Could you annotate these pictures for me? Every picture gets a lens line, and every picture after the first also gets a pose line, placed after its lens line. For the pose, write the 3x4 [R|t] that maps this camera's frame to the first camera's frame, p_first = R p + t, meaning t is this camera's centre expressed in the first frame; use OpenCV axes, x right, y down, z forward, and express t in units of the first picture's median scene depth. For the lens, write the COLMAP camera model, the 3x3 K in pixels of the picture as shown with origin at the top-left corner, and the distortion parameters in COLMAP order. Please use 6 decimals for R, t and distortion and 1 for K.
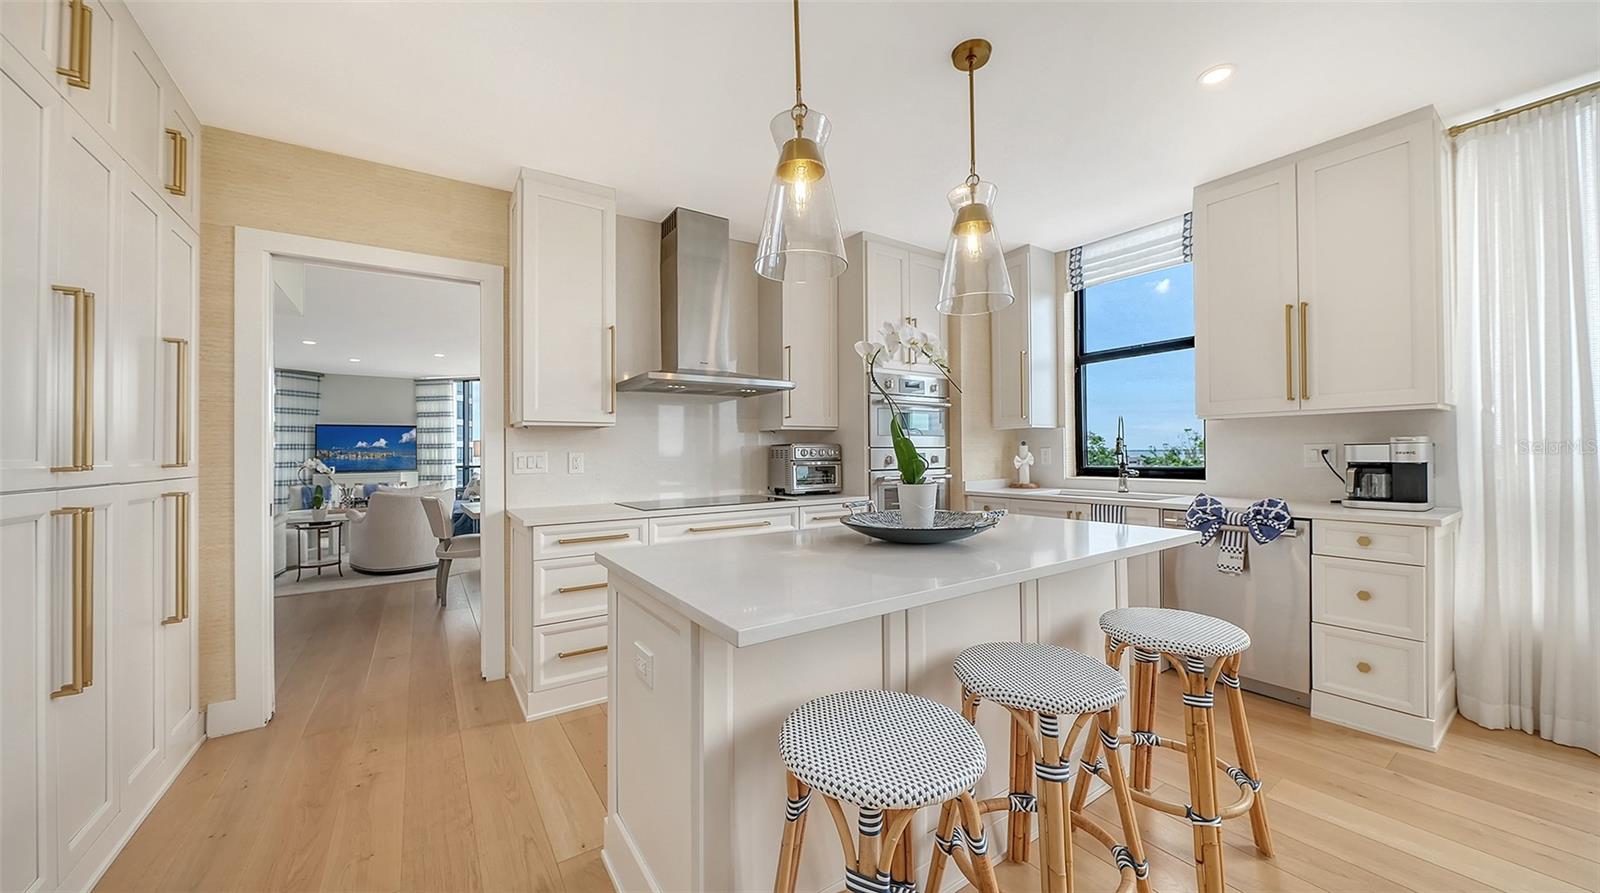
lens RADIAL K [[566.7, 0, 802.7], [0, 566.7, 442.5], [0, 0, 1]] dist [0.000410, -0.000078]
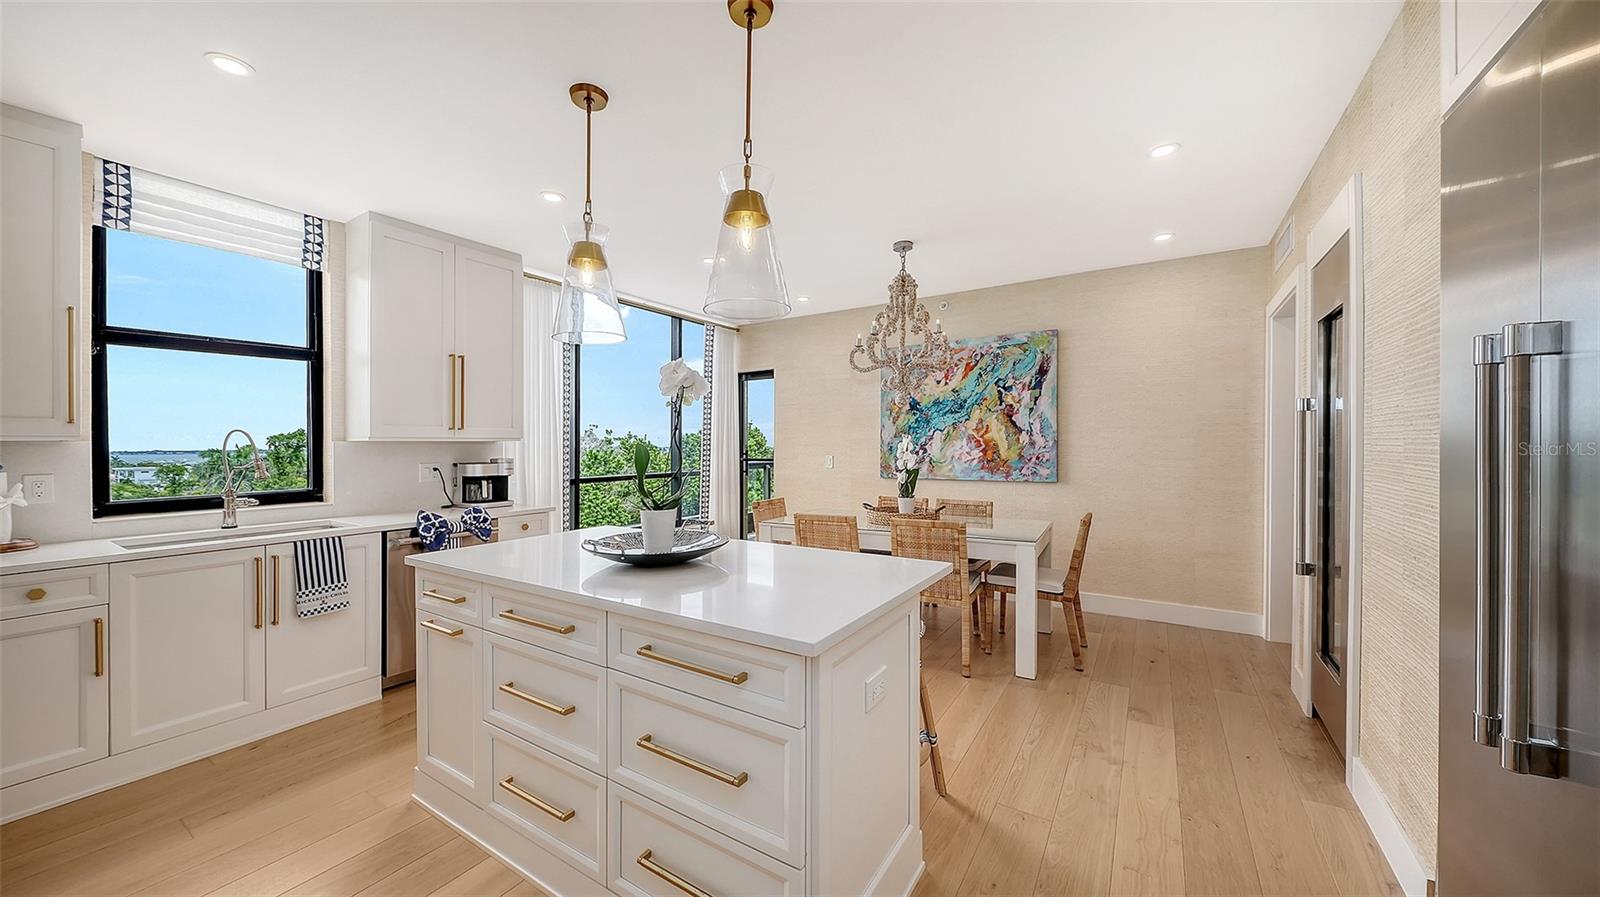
lens RADIAL K [[569.1, 0, 806.0], [0, 569.1, 457.0], [0, 0, 1]] dist [-0.002185, -0.000234]
pose [[-0.410441, -0.001705, 0.911885, -0.620185], [-0.000339, 0.999998, 0.001717, -0.014713], [-0.911887, 0.000396, -0.410441, 0.798525]]
